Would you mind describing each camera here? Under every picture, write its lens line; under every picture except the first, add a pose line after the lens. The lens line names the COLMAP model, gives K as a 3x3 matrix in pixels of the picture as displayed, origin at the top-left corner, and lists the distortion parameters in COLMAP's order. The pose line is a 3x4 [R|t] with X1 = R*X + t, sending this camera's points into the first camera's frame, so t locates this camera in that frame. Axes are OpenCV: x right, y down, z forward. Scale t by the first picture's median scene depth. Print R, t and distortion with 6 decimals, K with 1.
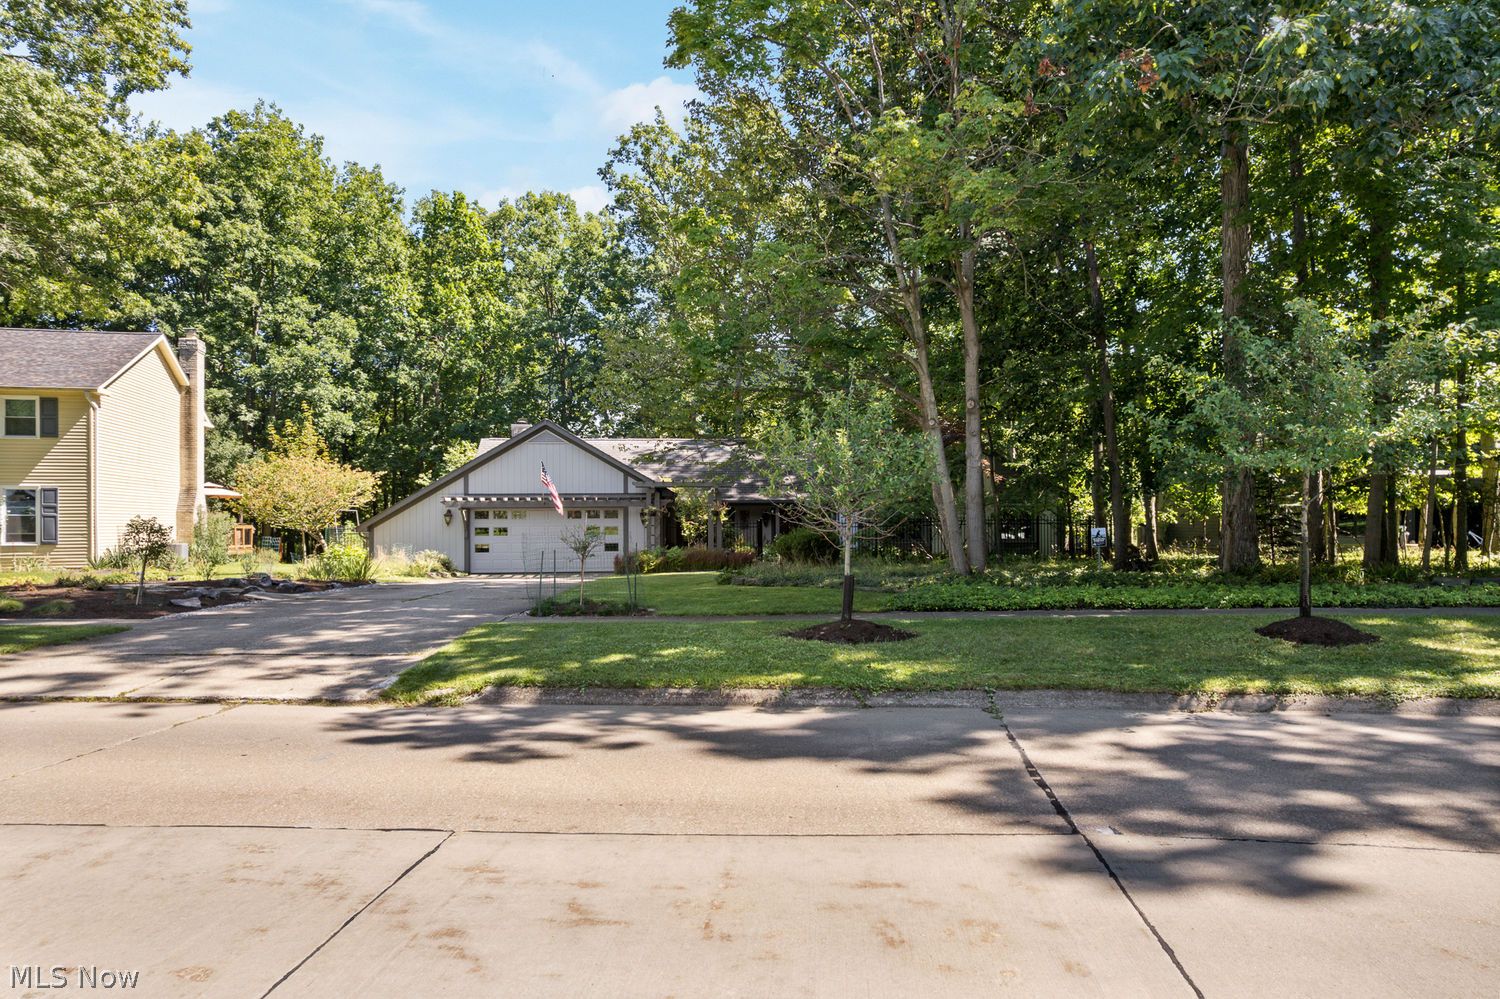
lens RADIAL K [[971.5, 0, 749.4], [0, 971.5, 470.0], [0, 0, 1]] dist [-0.081673, 0.076144]
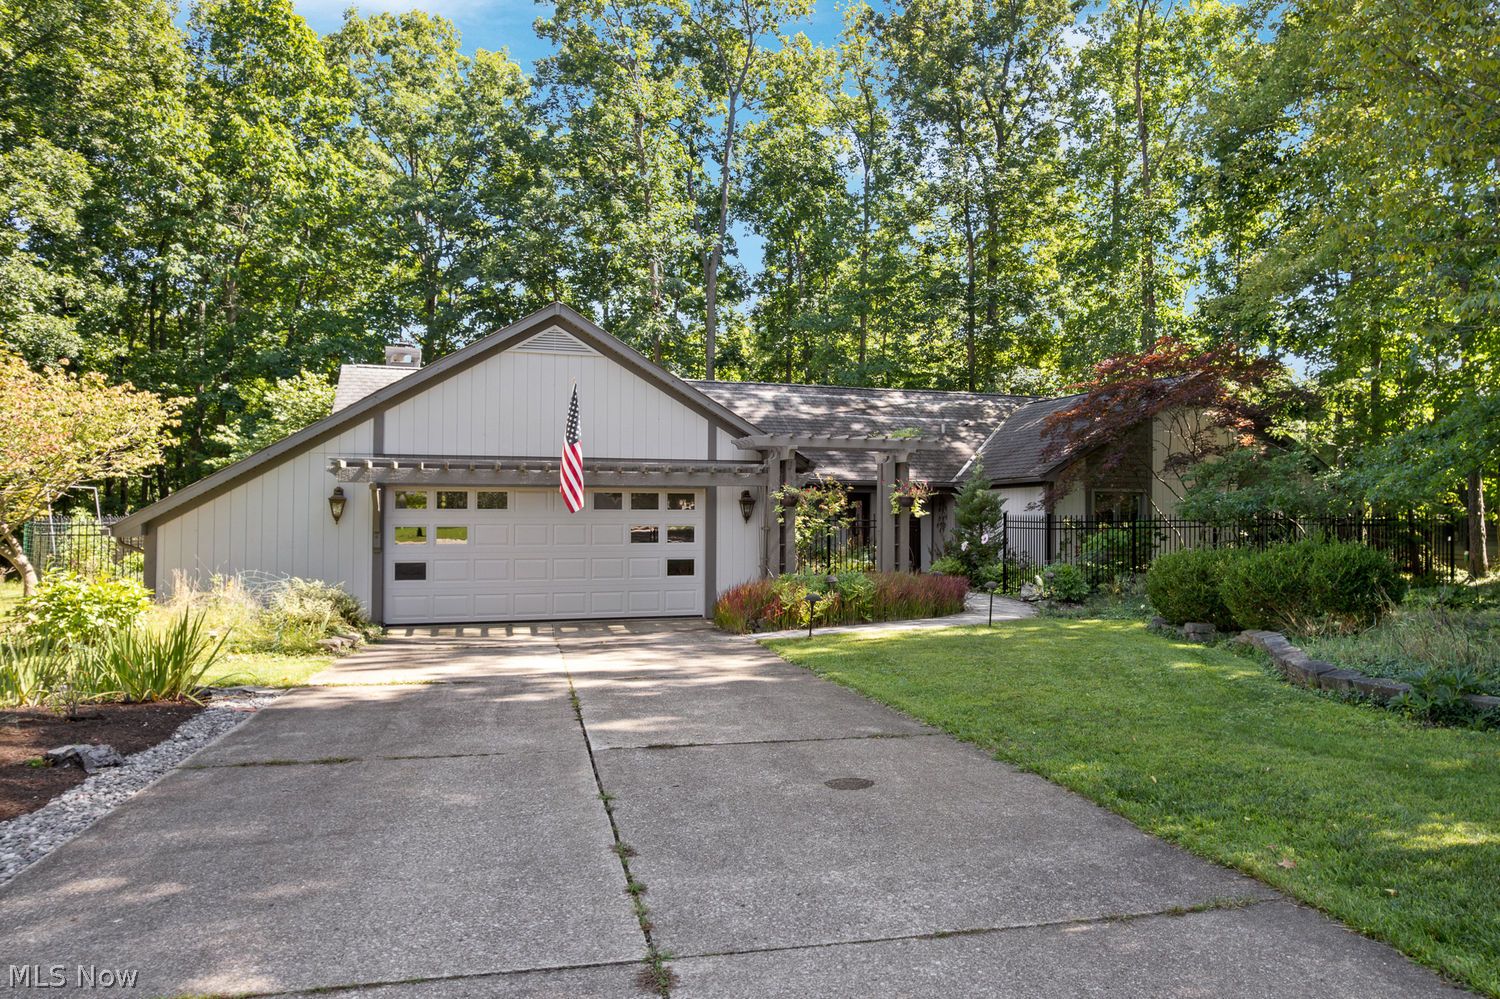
lens RADIAL K [[971.5, 0, 749.4], [0, 971.5, 470.0], [0, 0, 1]] dist [-0.081673, 0.076144]
pose [[0.969906, 0.019352, 0.242708, -0.163178], [-0.022026, 0.999723, 0.008306, 0.017217], [-0.242480, -0.013402, 0.970064, 0.356860]]
